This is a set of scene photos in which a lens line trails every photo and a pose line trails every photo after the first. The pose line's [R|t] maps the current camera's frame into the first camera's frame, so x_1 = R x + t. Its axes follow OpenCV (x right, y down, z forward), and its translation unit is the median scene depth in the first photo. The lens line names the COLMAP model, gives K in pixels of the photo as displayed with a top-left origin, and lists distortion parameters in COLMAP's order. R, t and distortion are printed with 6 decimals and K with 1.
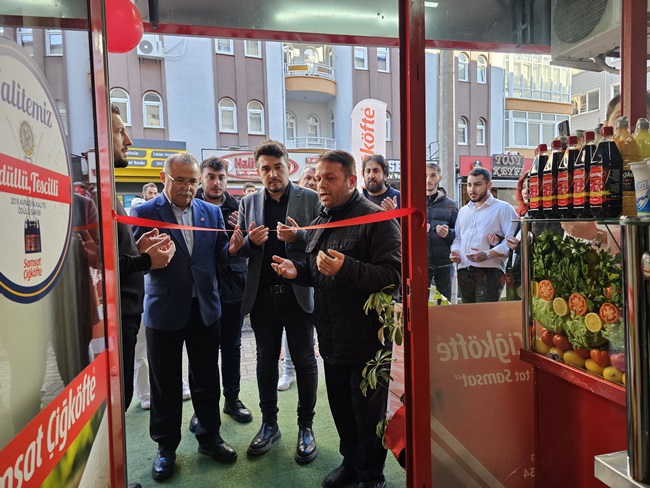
lens RADIAL K [[463.5, 0, 324.5], [0, 463.5, 248.8], [0, 0, 1]] dist [0.027646, -0.030235]
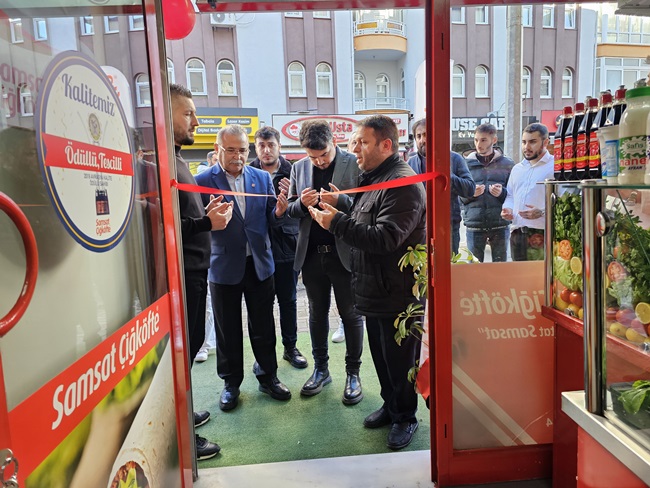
lens RADIAL K [[463.5, 0, 324.5], [0, 463.5, 248.8], [0, 0, 1]] dist [0.027646, -0.030235]
pose [[0.986955, 0.008681, -0.160763, 0.092013], [0.004243, 0.996796, 0.079873, 0.000873], [0.160941, -0.079513, 0.983756, -0.090900]]
